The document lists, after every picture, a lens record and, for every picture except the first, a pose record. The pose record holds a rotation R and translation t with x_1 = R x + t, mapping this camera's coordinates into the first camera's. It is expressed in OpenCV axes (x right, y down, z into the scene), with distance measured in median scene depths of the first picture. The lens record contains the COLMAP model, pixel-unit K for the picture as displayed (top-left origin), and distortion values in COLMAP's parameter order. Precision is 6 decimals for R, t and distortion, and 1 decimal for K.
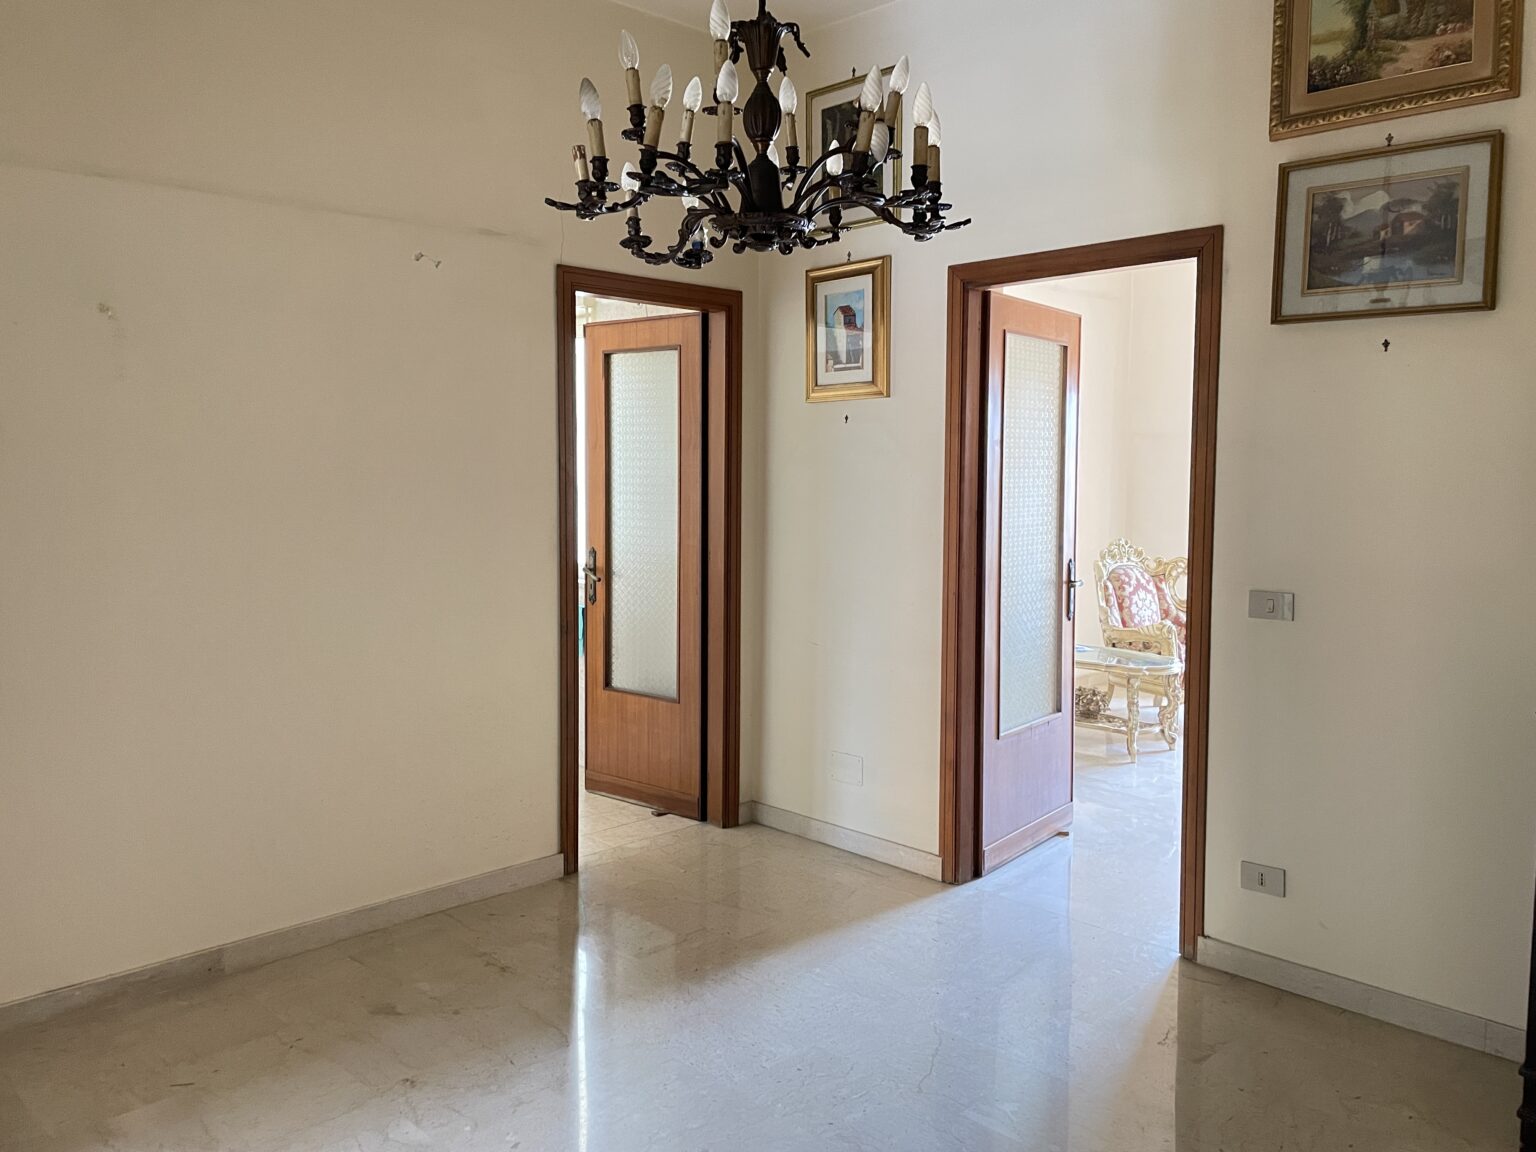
lens RADIAL K [[1159.5, 0, 777.0], [0, 1159.5, 569.5], [0, 0, 1]] dist [0.092529, -0.115493]
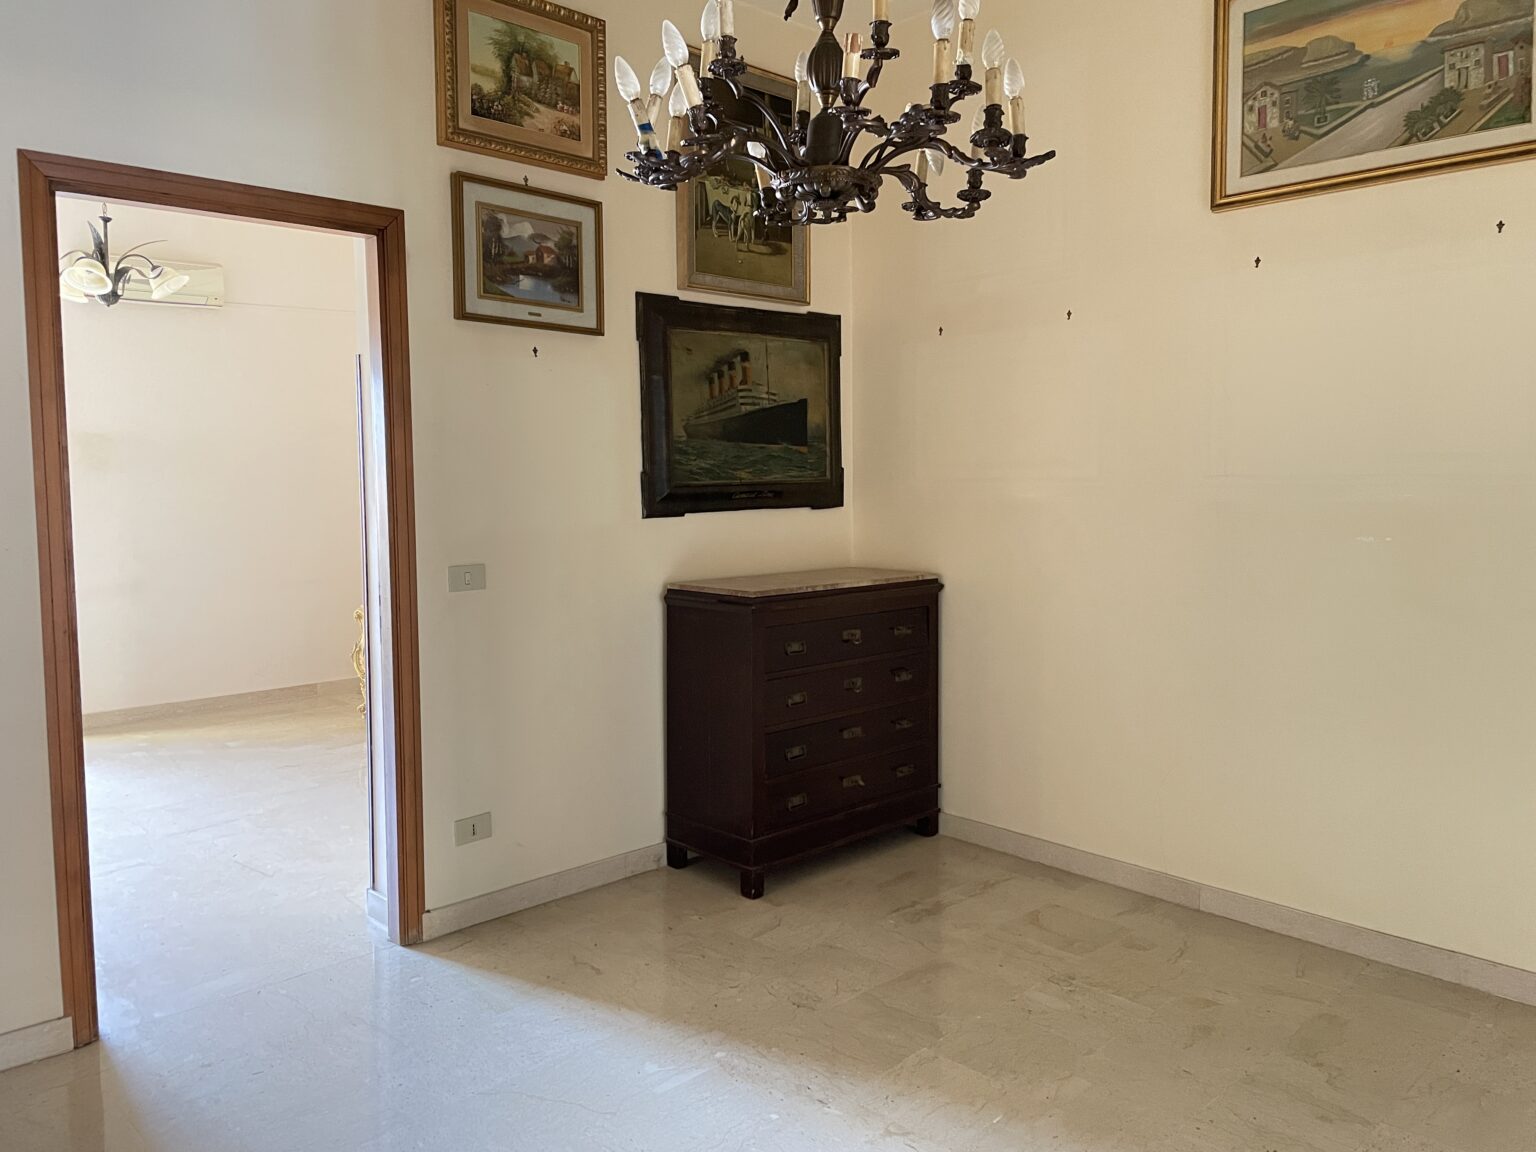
lens RADIAL K [[1159.5, 0, 773.0], [0, 1159.5, 567.9], [0, 0, 1]] dist [0.092529, -0.115493]
pose [[0.016557, -0.094456, 0.995391, -0.695027], [0.094402, 0.991228, 0.092491, -0.055548], [-0.995396, 0.092436, 0.025328, 0.733627]]
